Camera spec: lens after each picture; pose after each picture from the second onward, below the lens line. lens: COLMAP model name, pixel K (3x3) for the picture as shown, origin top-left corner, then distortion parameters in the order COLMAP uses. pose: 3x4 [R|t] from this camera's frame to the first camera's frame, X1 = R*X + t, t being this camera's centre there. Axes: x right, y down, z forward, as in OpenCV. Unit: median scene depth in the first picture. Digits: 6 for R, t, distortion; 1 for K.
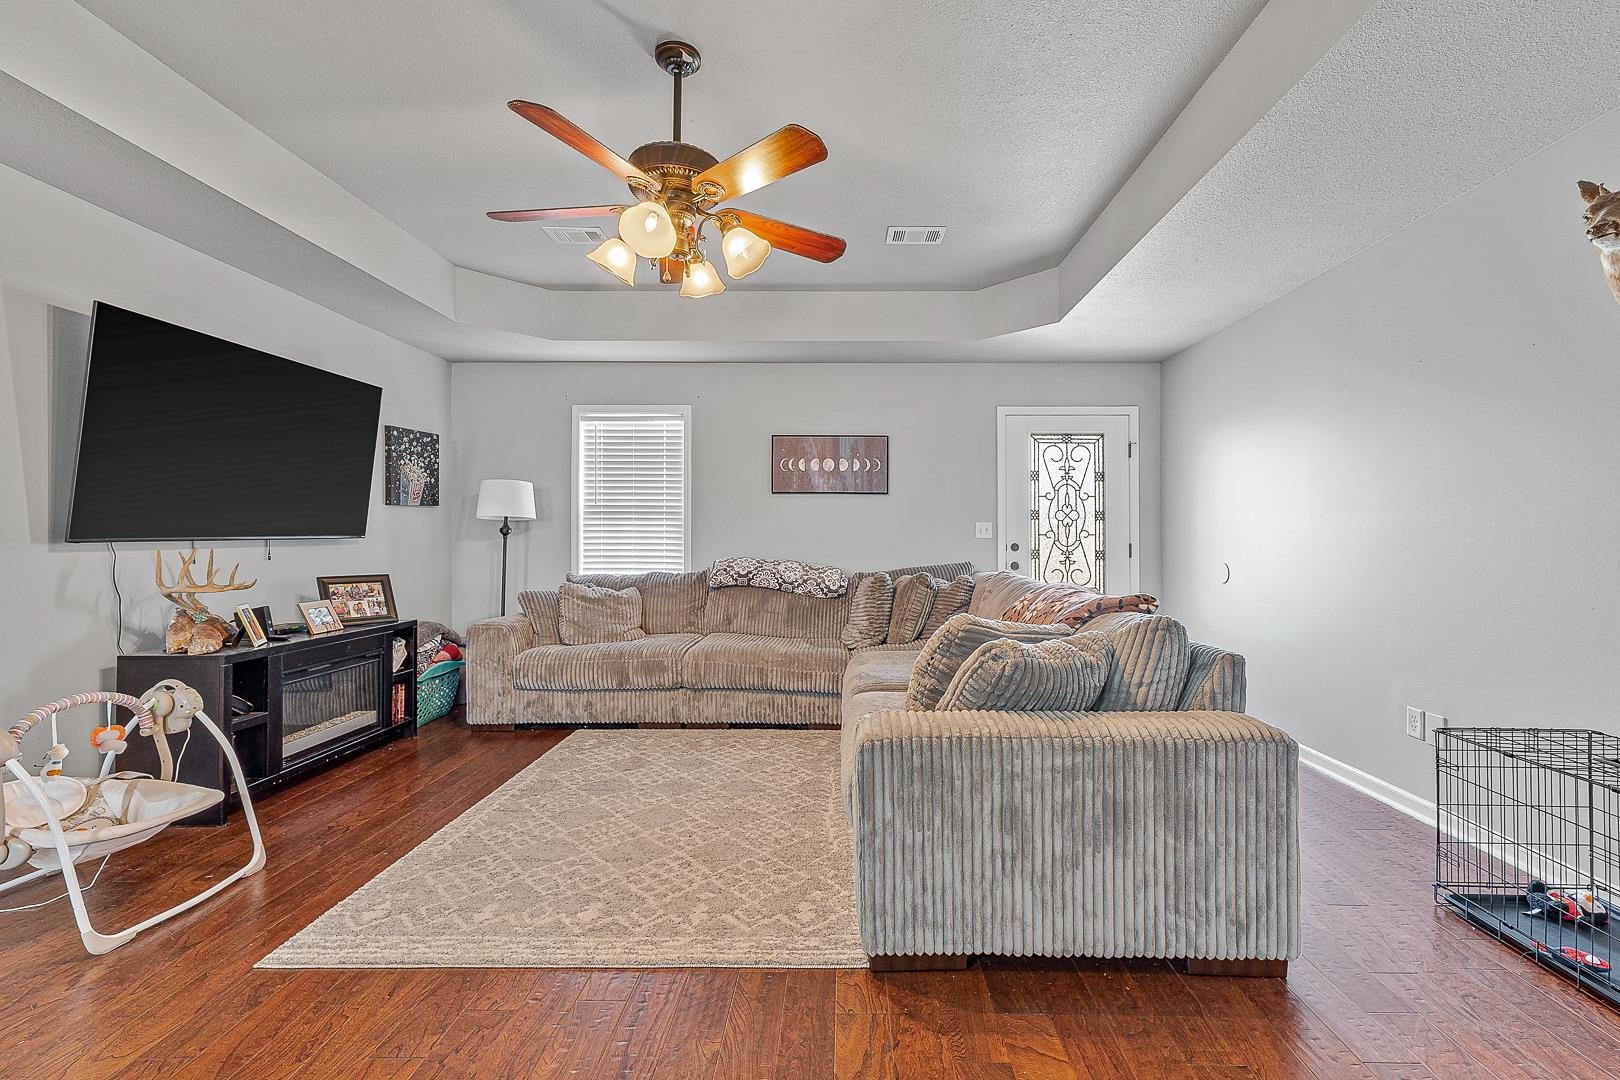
lens RADIAL K [[688.9, 0, 841.3], [0, 688.9, 535.1], [0, 0, 1]] dist [0.001526, 0.000103]
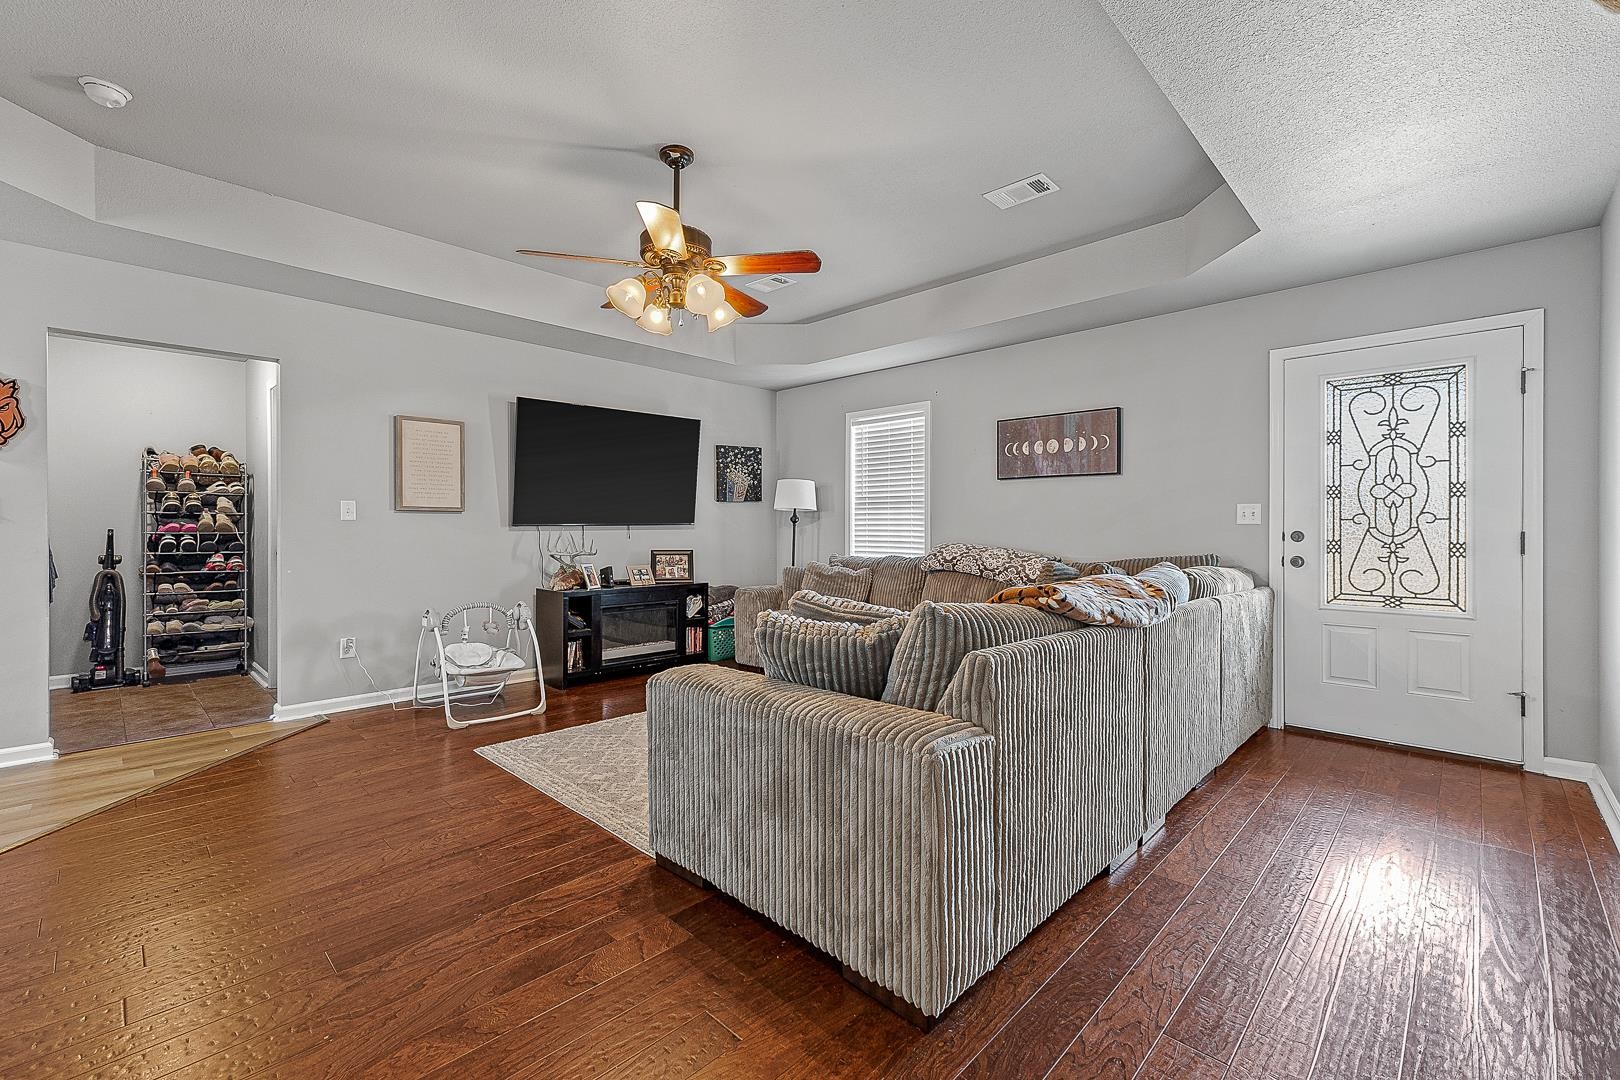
lens RADIAL K [[687.9, 0, 811.0], [0, 687.9, 532.9], [0, 0, 1]] dist [0.003330, -0.000266]
pose [[0.723077, 0.005471, -0.690746, 0.421886], [0.001077, 0.999958, 0.009048, 0.006911], [0.690766, -0.007286, 0.723041, 0.109414]]
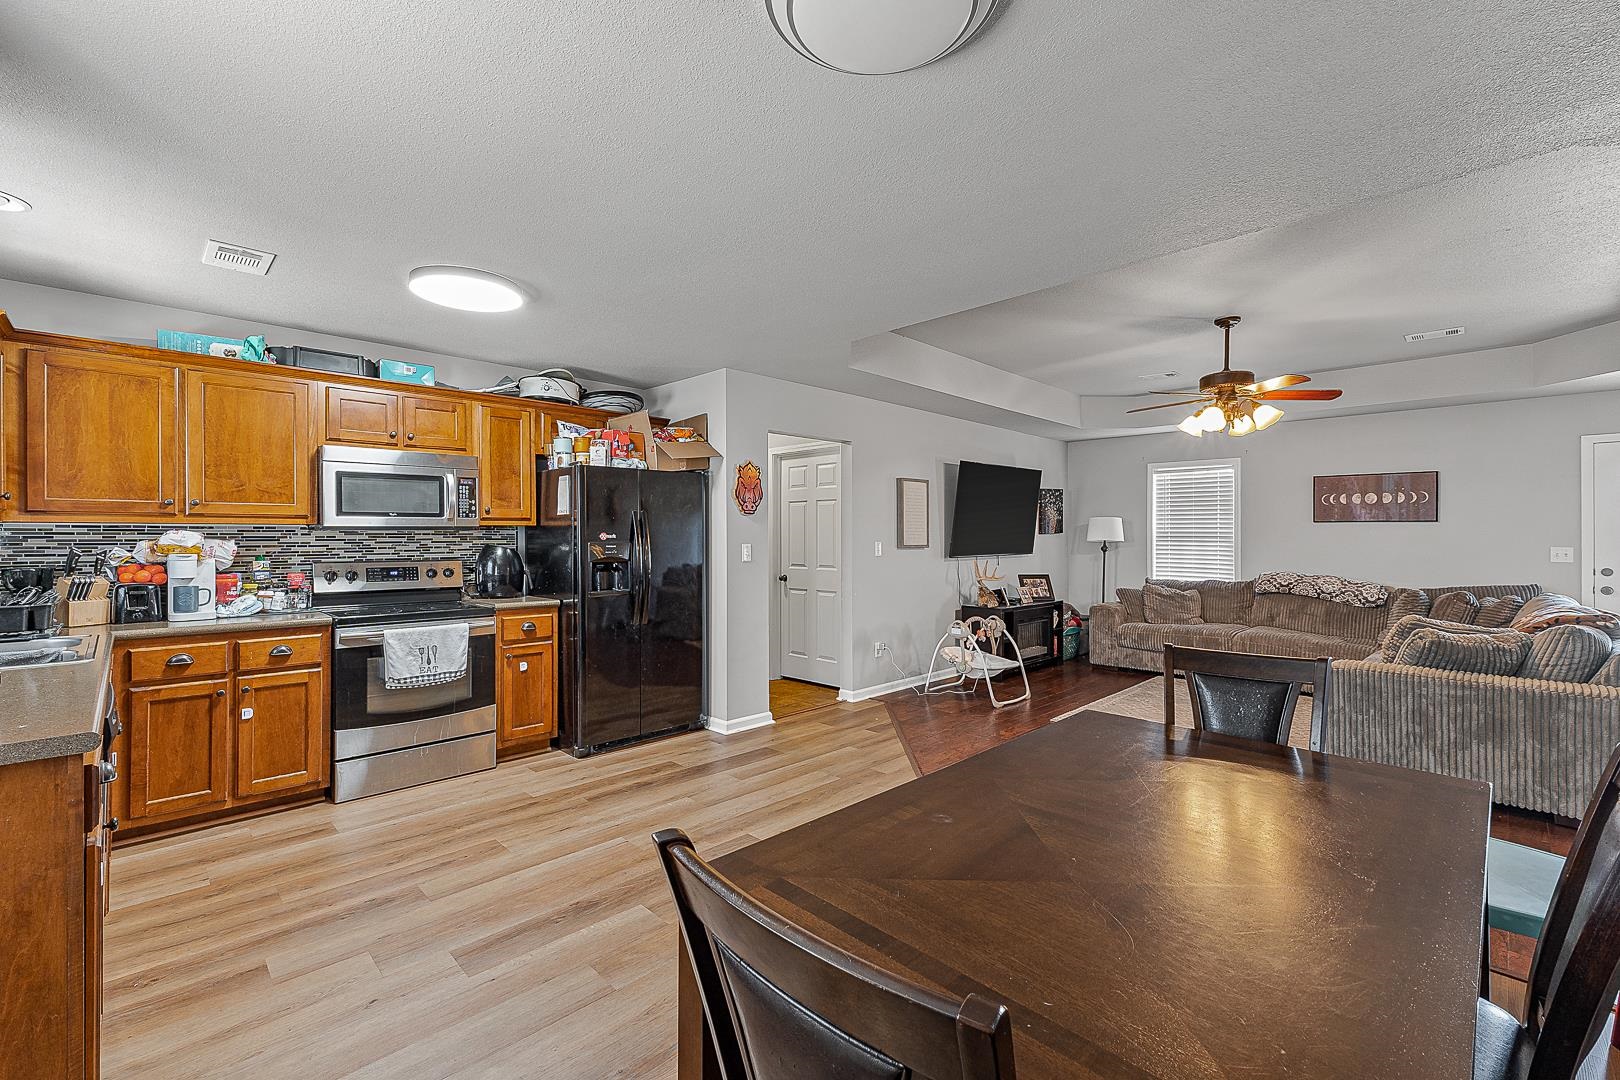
lens RADIAL K [[687.9, 0, 811.0], [0, 687.9, 532.9], [0, 0, 1]] dist [0.003330, -0.000266]
pose [[0.708896, -0.000251, -0.705313, 0.150747], [-0.001421, 0.999997, -0.001784, -0.040693], [0.705312, 0.002267, 0.708894, -0.606365]]
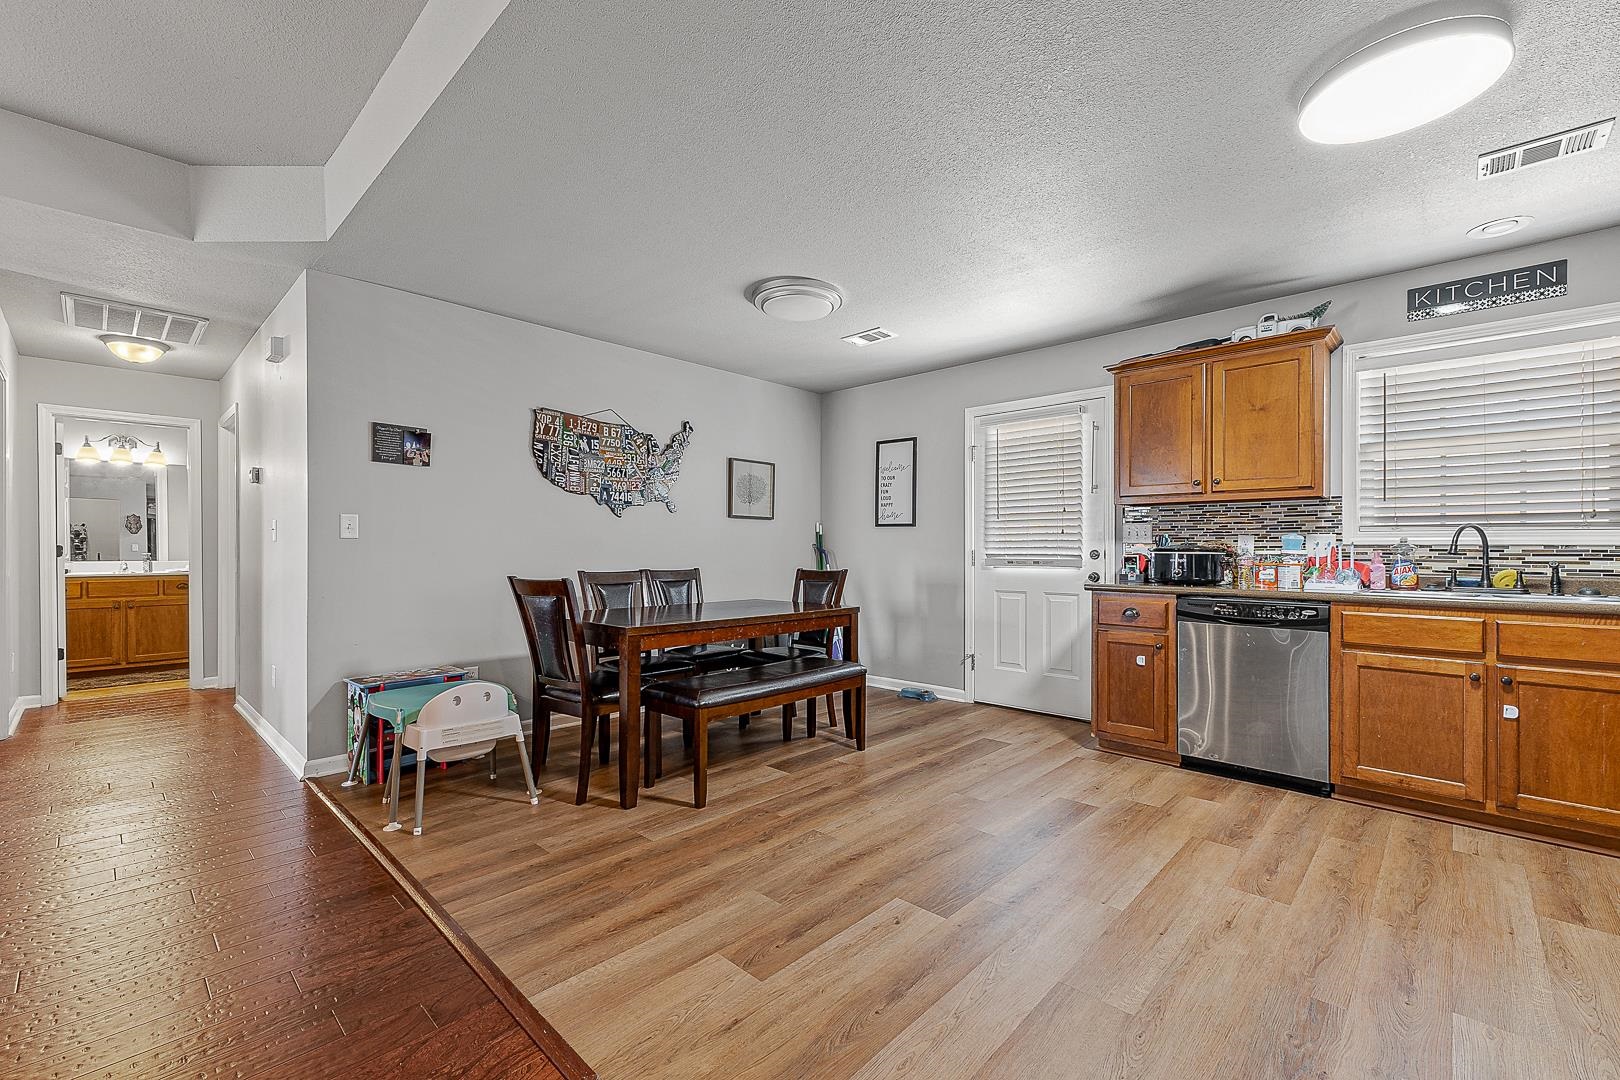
lens RADIAL K [[676.8, 0, 808.9], [0, 676.8, 549.0], [0, 0, 1]] dist [0.002769, 0.000735]
pose [[-0.726489, -0.000707, 0.687178, -0.572388], [-0.004629, 0.999982, -0.003865, 0.007963], [-0.687163, -0.005988, -0.726479, 0.176042]]
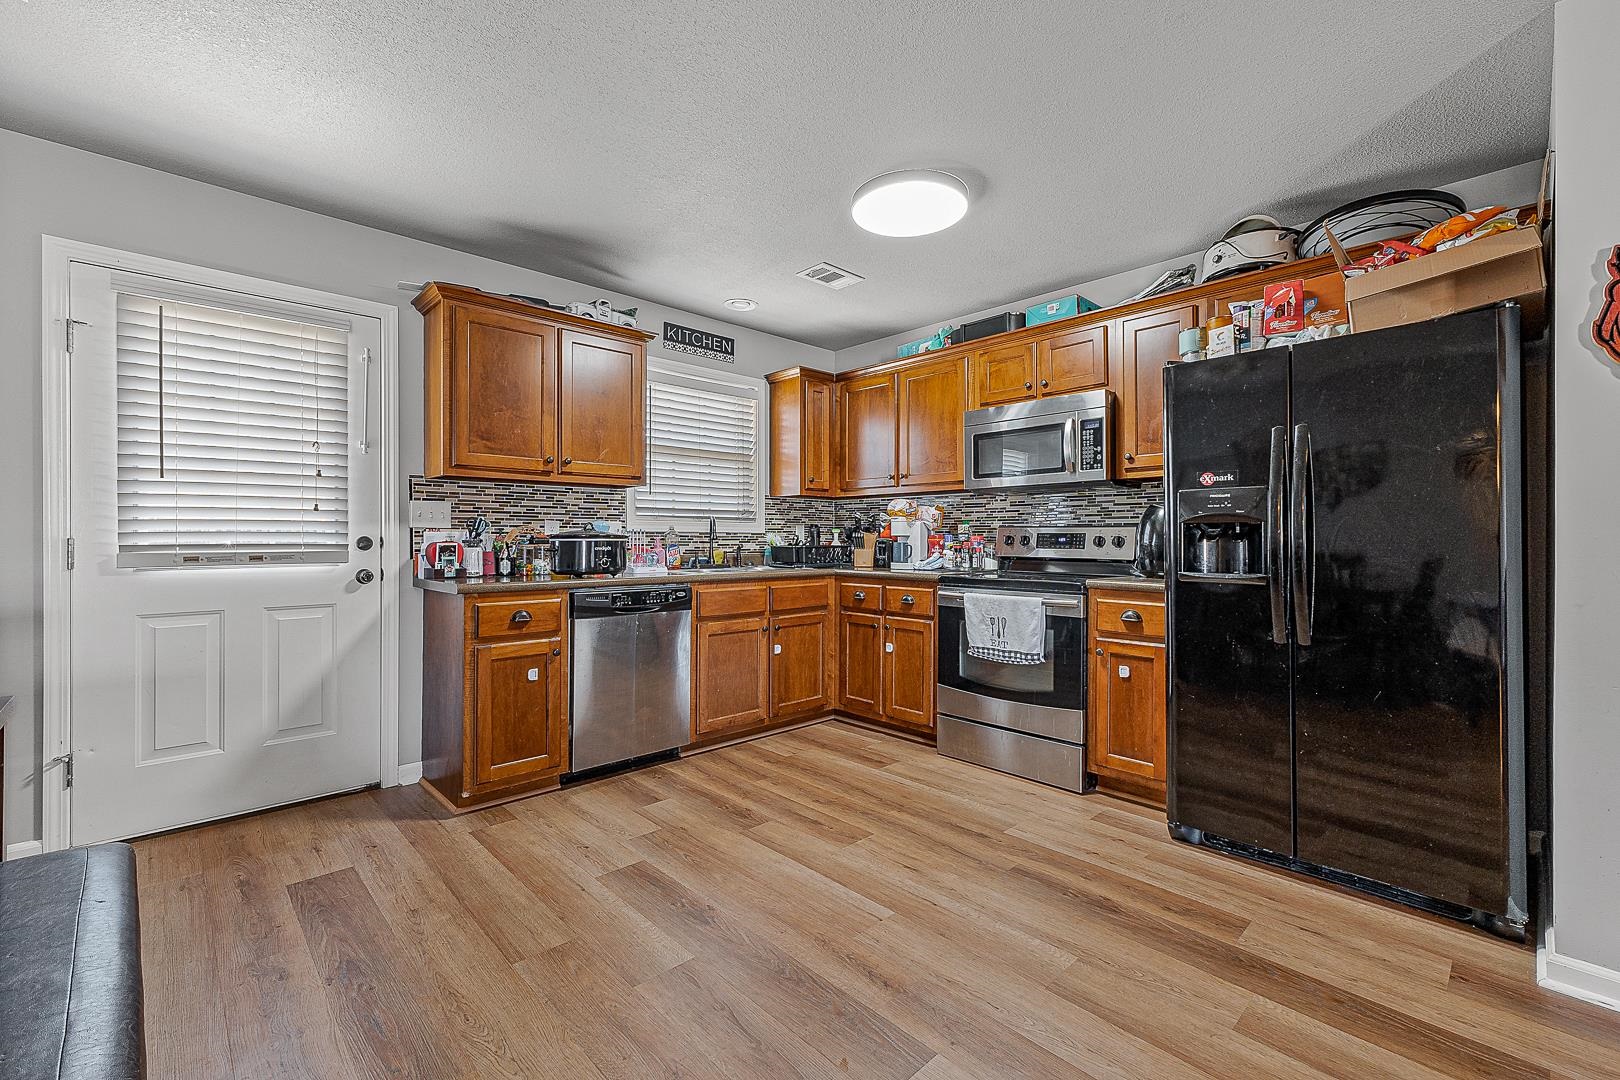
lens RADIAL K [[687.9, 0, 811.0], [0, 687.9, 532.9], [0, 0, 1]] dist [0.003330, -0.000266]
pose [[-0.721878, -0.003268, -0.692013, -0.085763], [0.001401, 0.999980, -0.006185, 0.005000], [0.692019, -0.005434, -0.721859, -0.007265]]
